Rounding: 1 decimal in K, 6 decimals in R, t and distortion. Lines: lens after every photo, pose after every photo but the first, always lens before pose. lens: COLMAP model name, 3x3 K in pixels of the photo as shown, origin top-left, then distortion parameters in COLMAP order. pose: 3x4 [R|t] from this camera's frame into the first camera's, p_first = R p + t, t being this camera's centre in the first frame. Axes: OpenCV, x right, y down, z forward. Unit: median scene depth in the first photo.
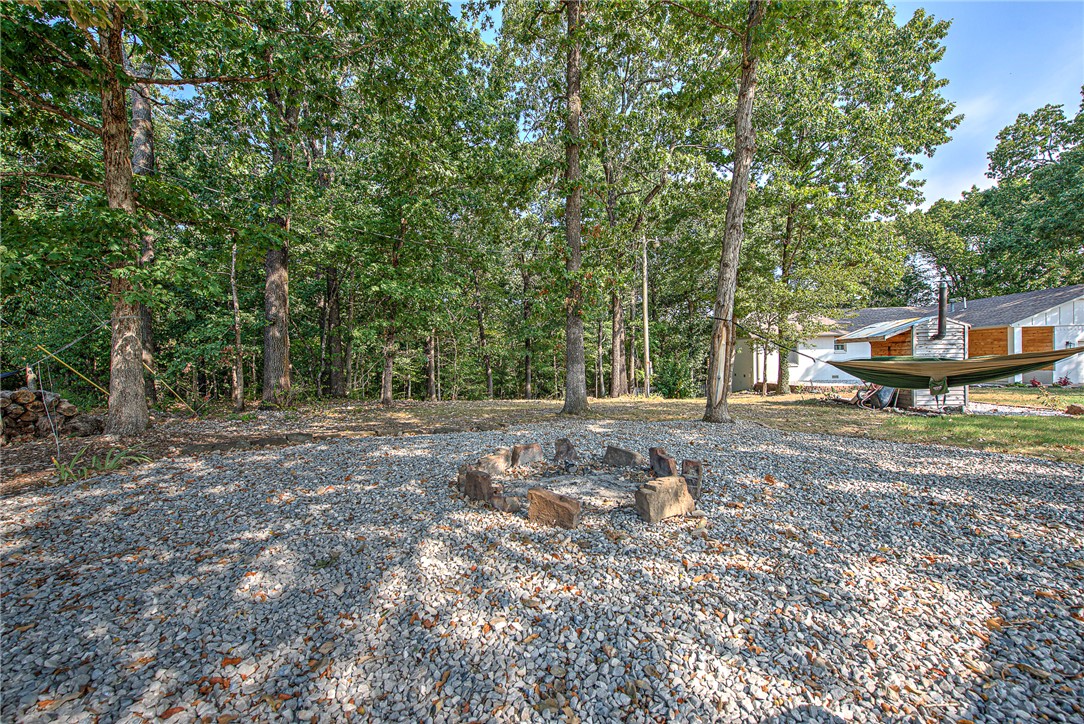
lens RADIAL K [[431.8, 0, 538.1], [0, 431.8, 358.6], [0, 0, 1]] dist [-0.002790, -0.000583]
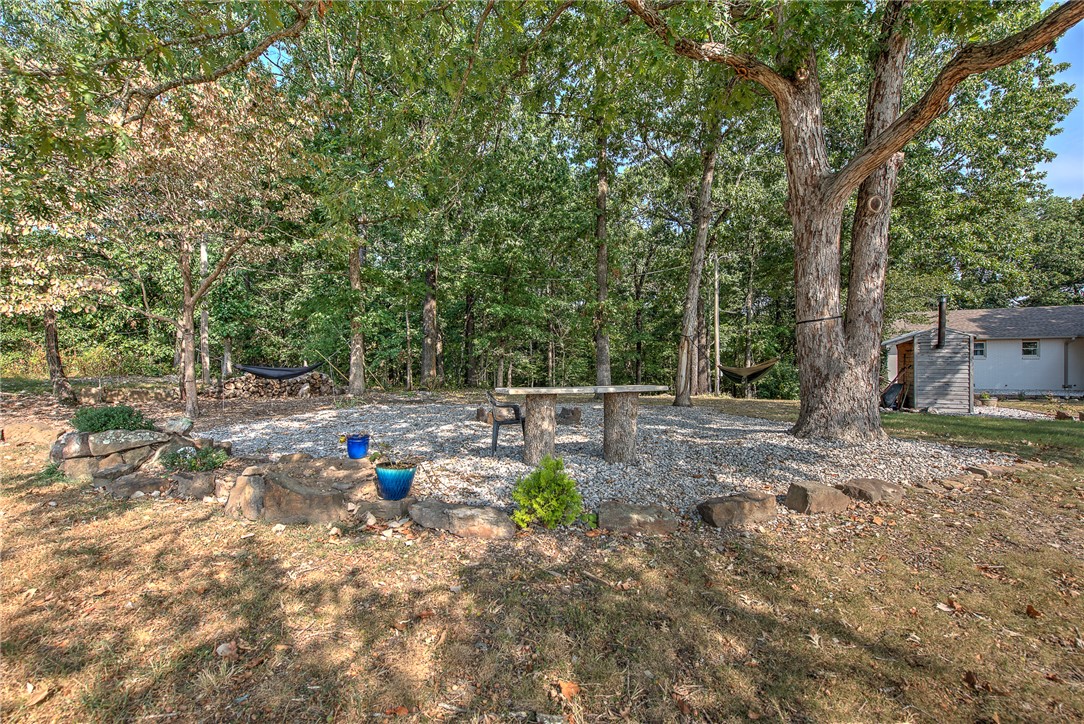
lens RADIAL K [[431.8, 0, 539.1], [0, 431.8, 358.9], [0, 0, 1]] dist [-0.002790, -0.000583]
pose [[0.944271, 0.012677, -0.328924, 0.285641], [-0.012752, 0.999917, 0.001928, -0.006117], [0.328921, 0.002374, 0.944354, -0.345349]]
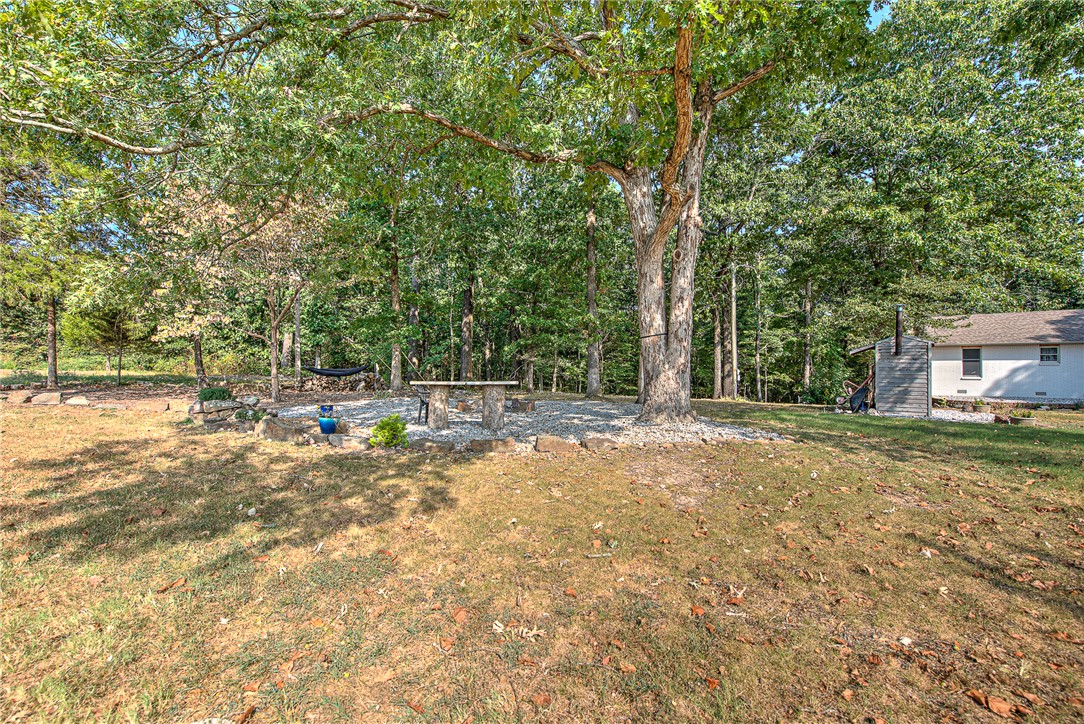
lens RADIAL K [[431.8, 0, 539.8], [0, 431.8, 357.9], [0, 0, 1]] dist [-0.002790, -0.000583]
pose [[0.864316, 0.010110, -0.502847, 0.602186], [-0.015570, 0.999857, -0.006661, -0.012080], [0.502707, 0.013586, 0.864350, -0.450904]]
